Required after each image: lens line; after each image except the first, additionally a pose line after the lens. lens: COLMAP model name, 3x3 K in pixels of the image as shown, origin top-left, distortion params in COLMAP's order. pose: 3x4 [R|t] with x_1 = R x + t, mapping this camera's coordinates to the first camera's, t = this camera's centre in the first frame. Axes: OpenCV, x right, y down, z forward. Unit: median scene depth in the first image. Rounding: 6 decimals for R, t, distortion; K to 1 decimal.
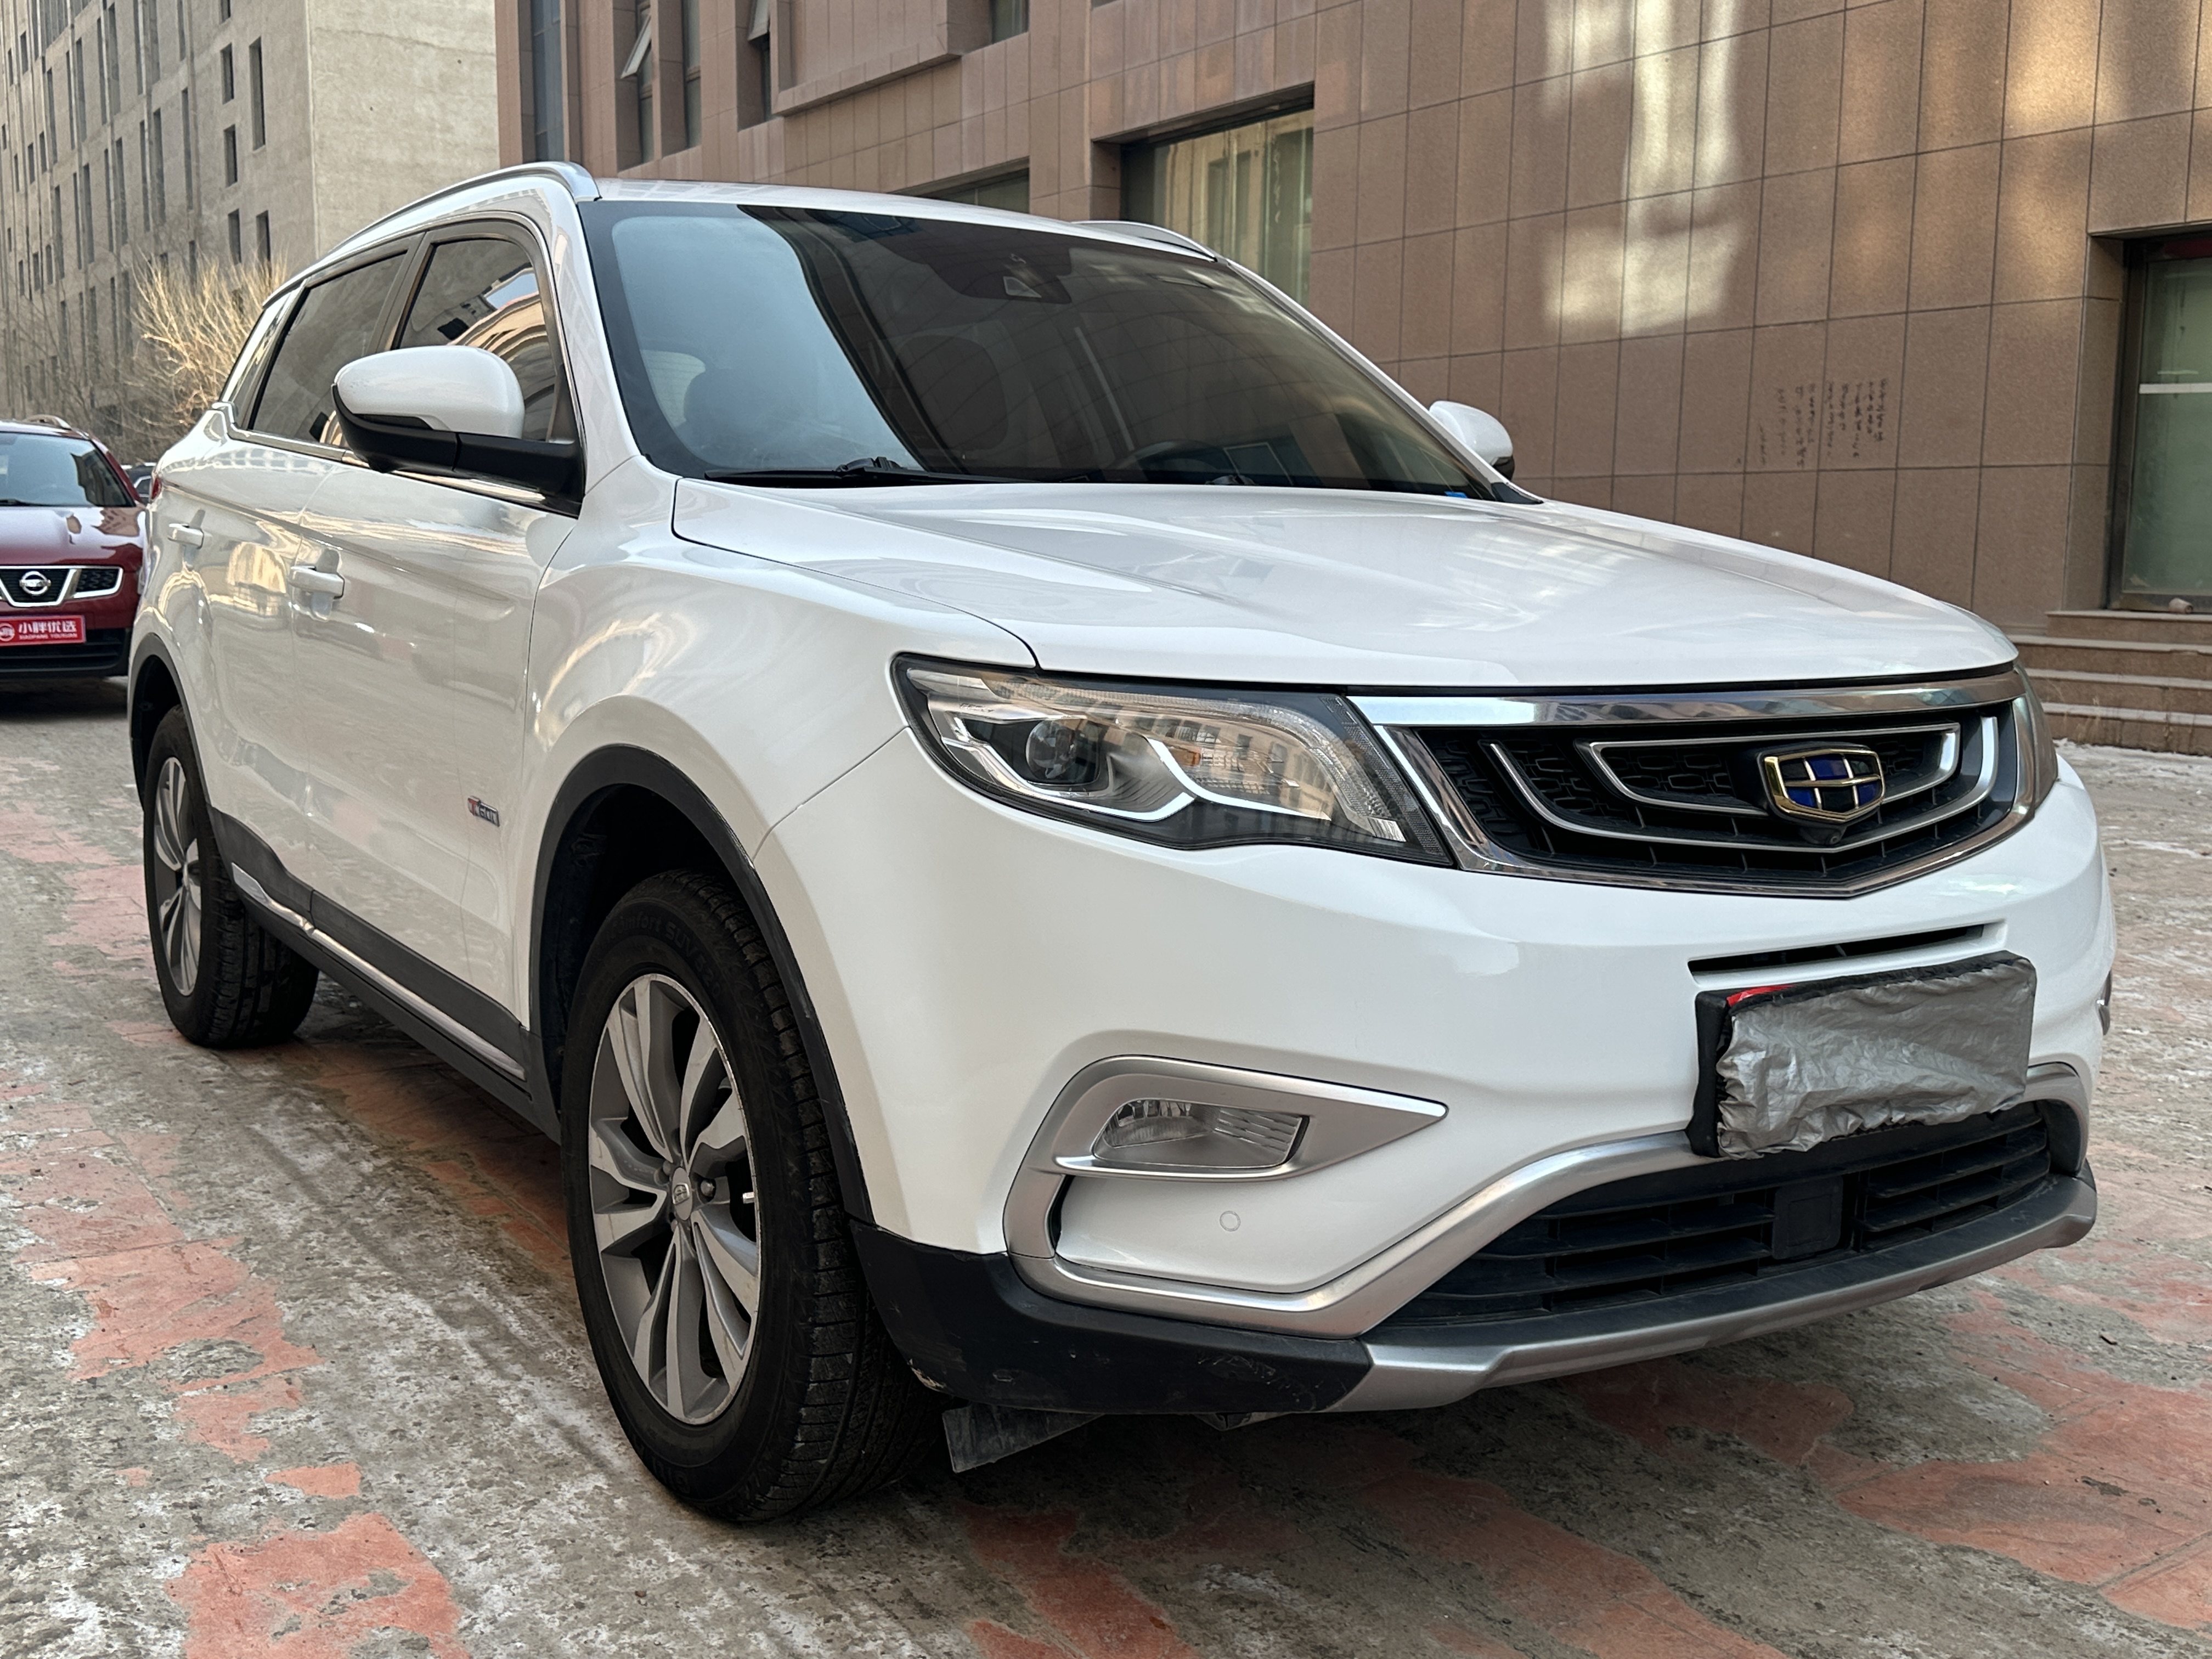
lens RADIAL K [[2278.8, 0, 1110.9], [0, 2278.8, 837.7], [0, 0, 1]] dist [0.029276, 0.000000]
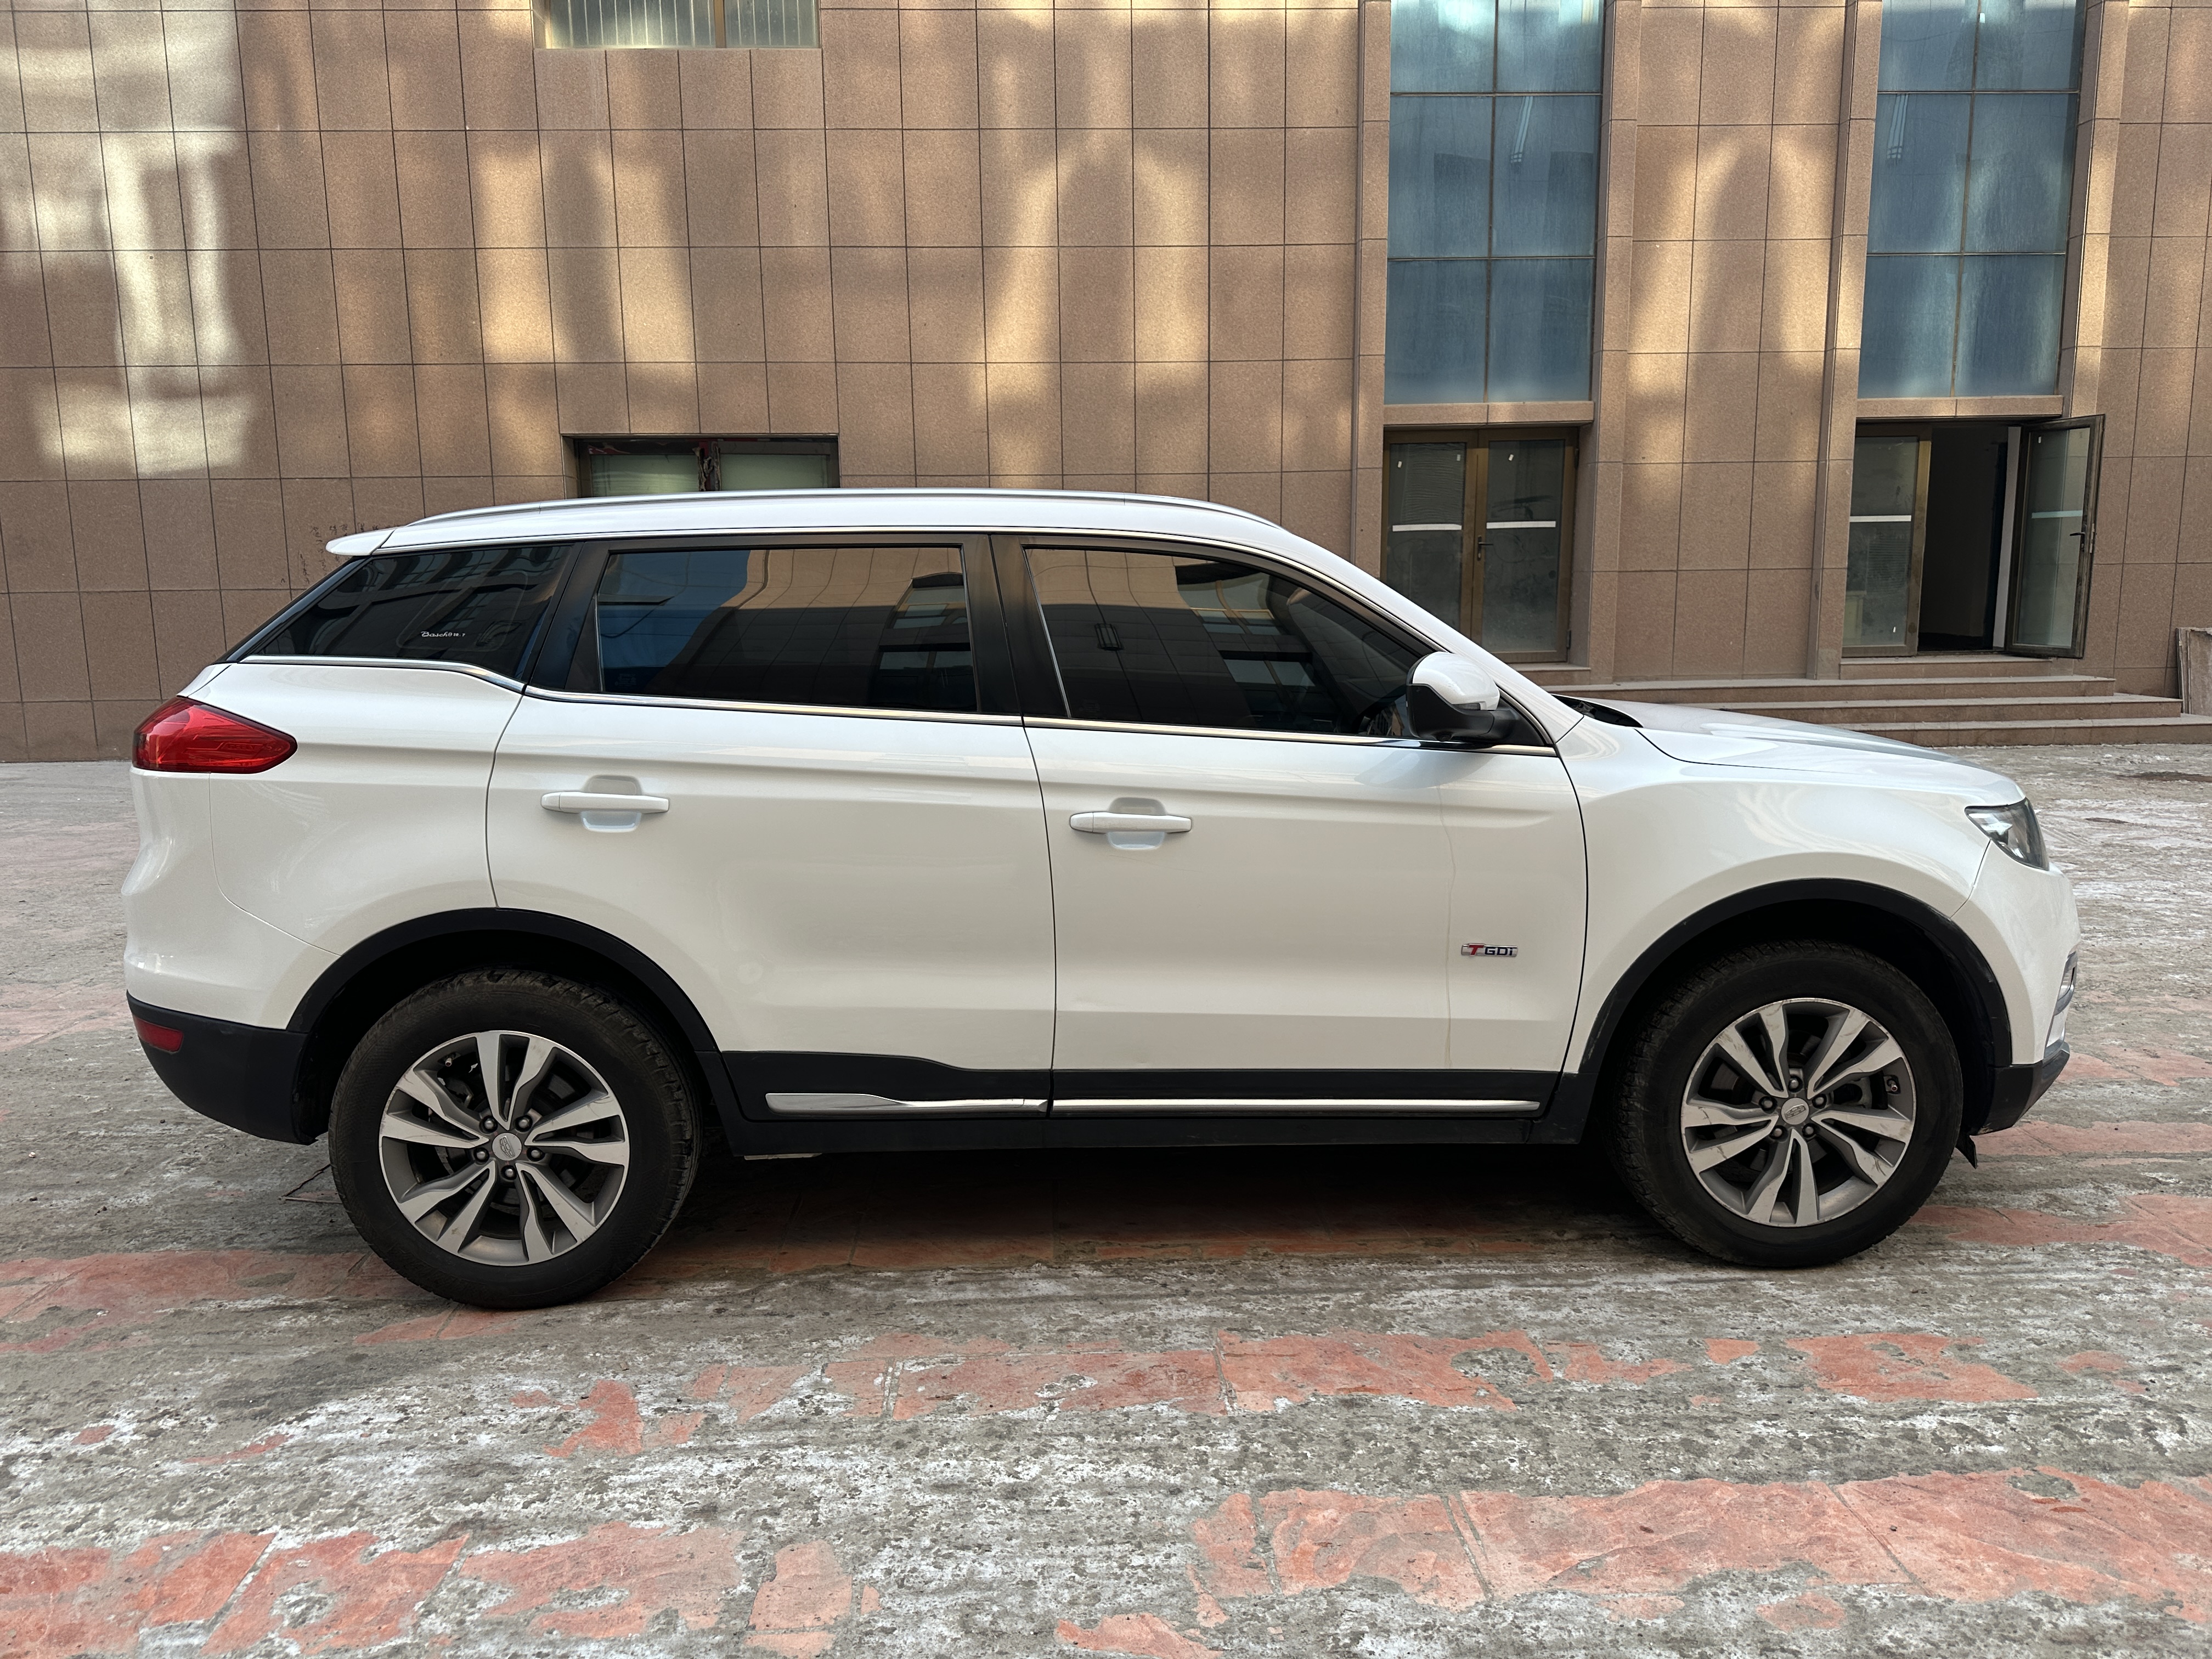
lens RADIAL K [[1550.9, 0, 1109.5], [0, 1550.9, 848.1], [0, 0, 1]] dist [0.029634, -0.033562]
pose [[0.507715, -0.165485, 0.845482, -1.124178], [0.136937, 0.984404, 0.110445, -0.203014], [-0.850572, 0.059703, 0.522458, 0.588565]]
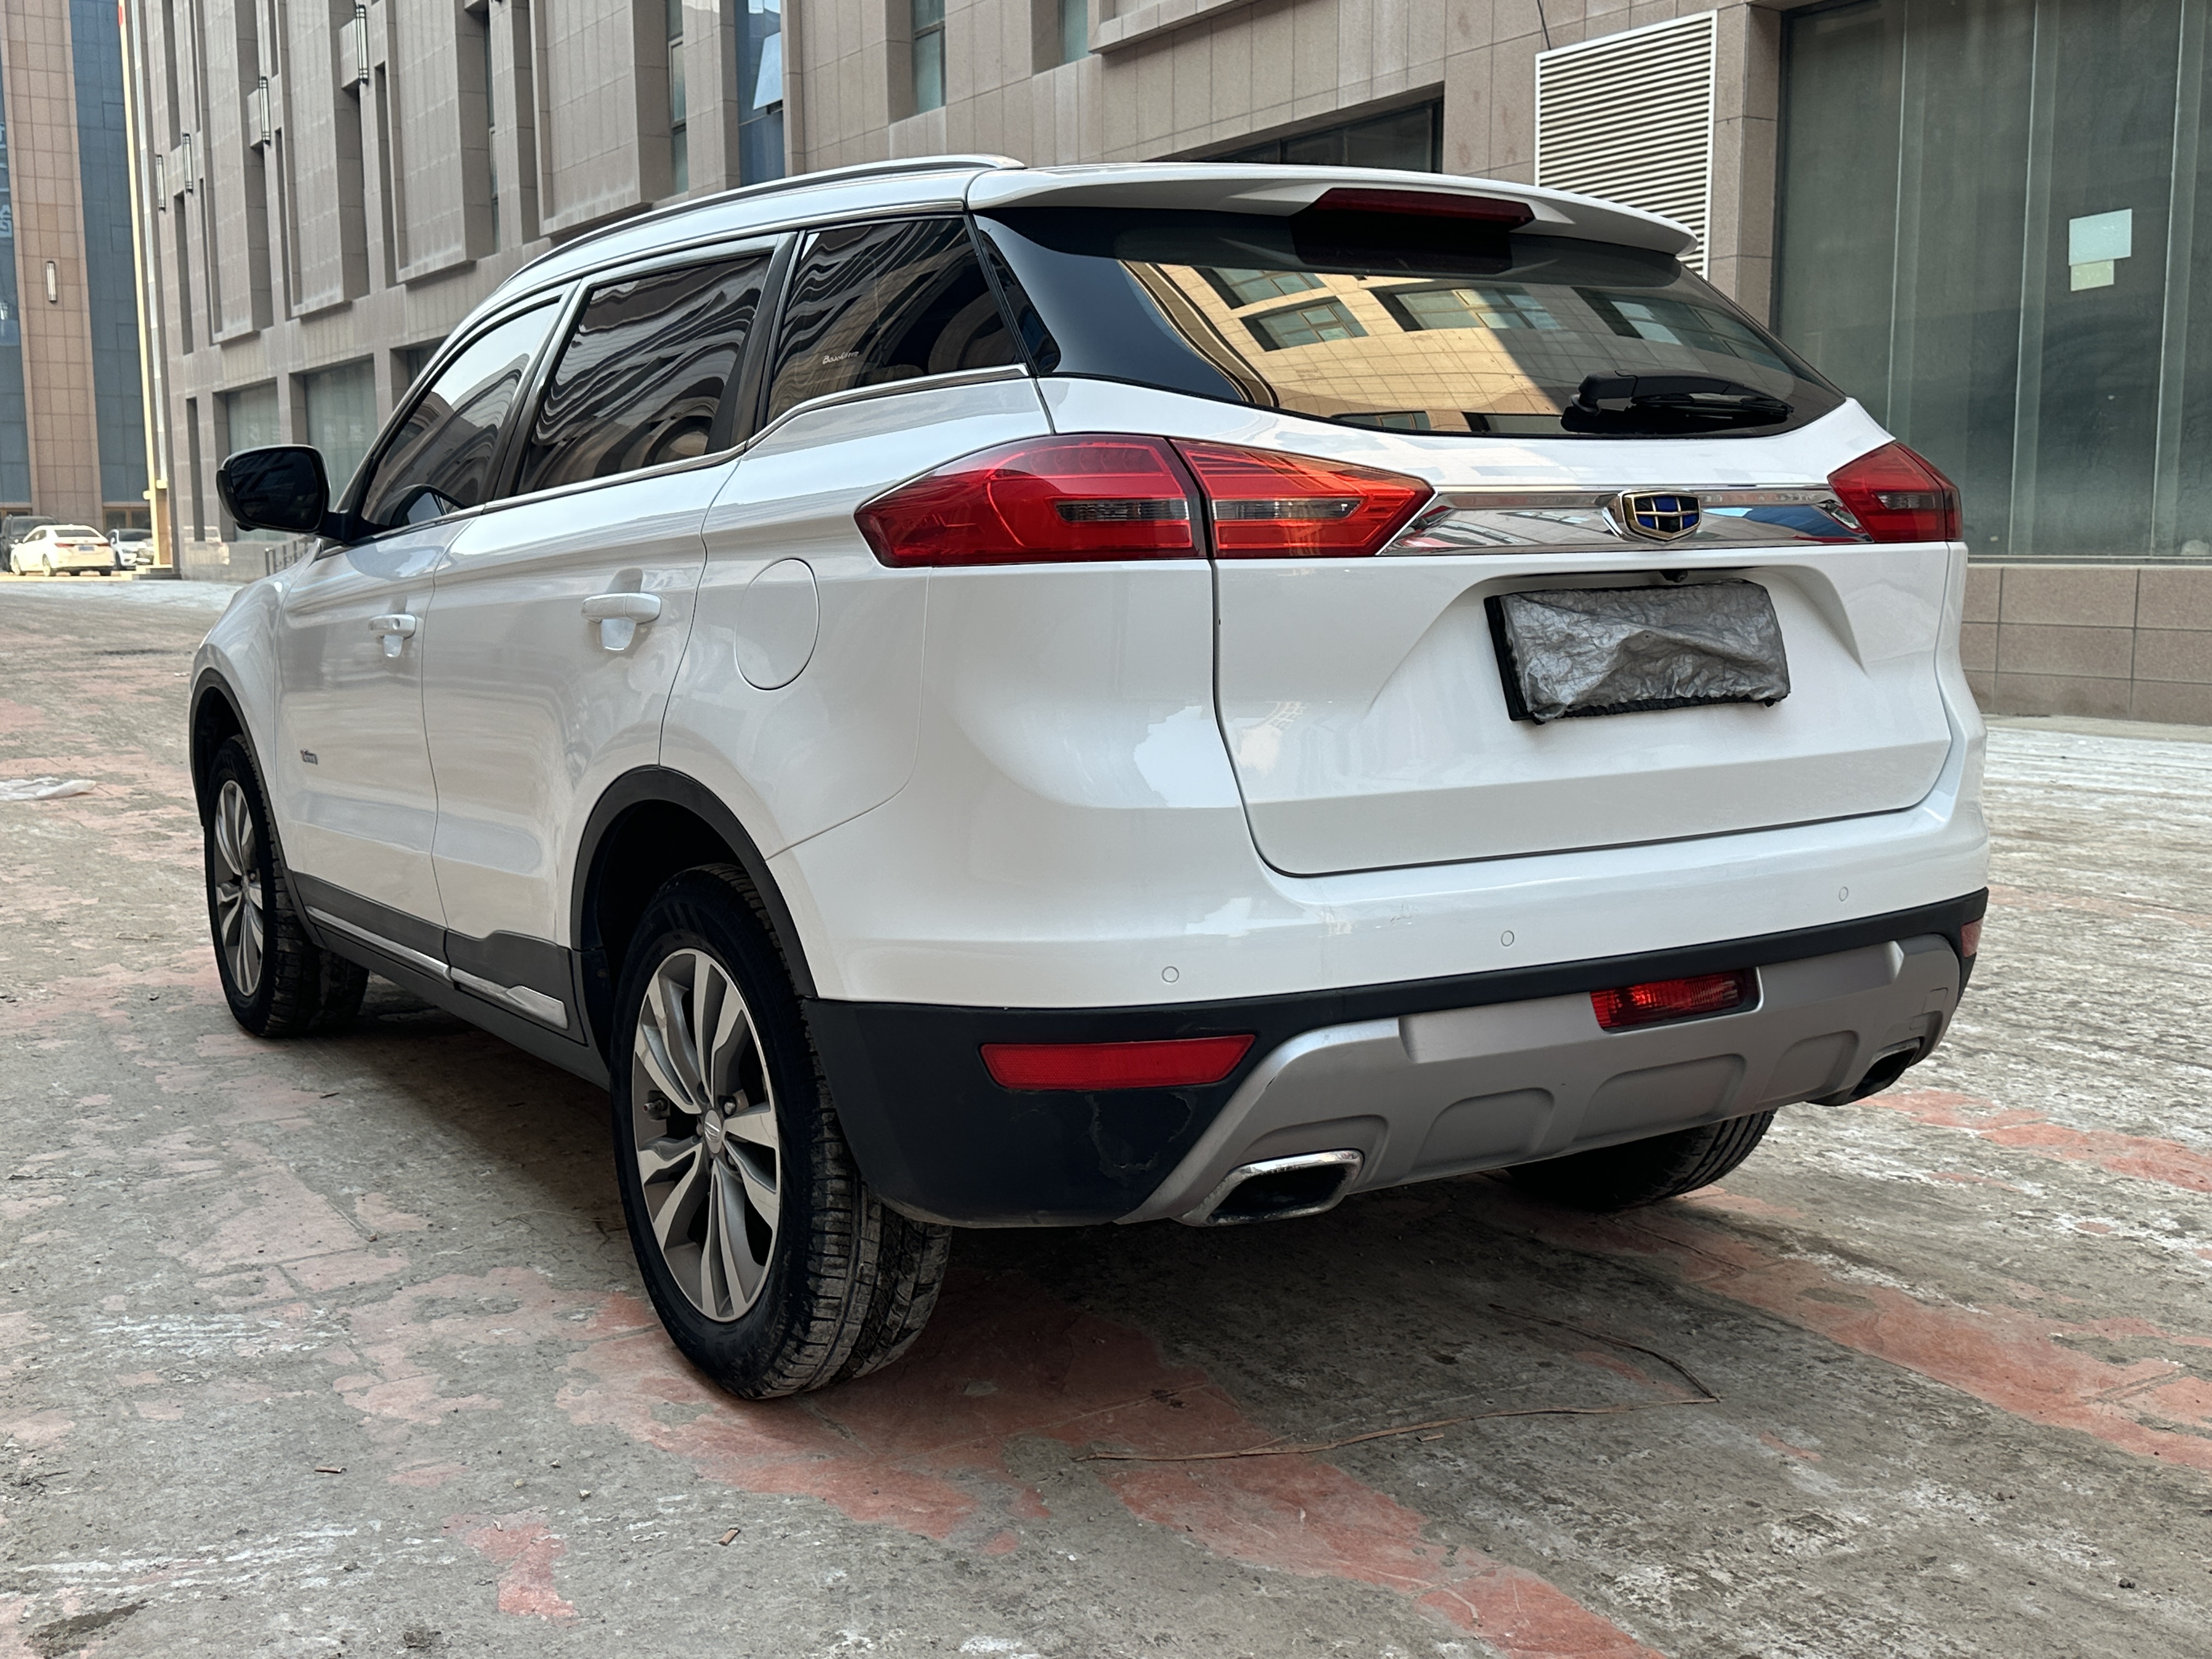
lens RADIAL K [[2278.8, 0, 1111.6], [0, 2278.8, 844.1], [0, 0, 1]] dist [0.029276, 0.000000]
pose [[-0.999995, -0.002493, 0.001961, -0.296515], [-0.001864, 0.962195, 0.272357, -0.359680], [-0.002566, 0.272352, -0.962194, 2.466568]]
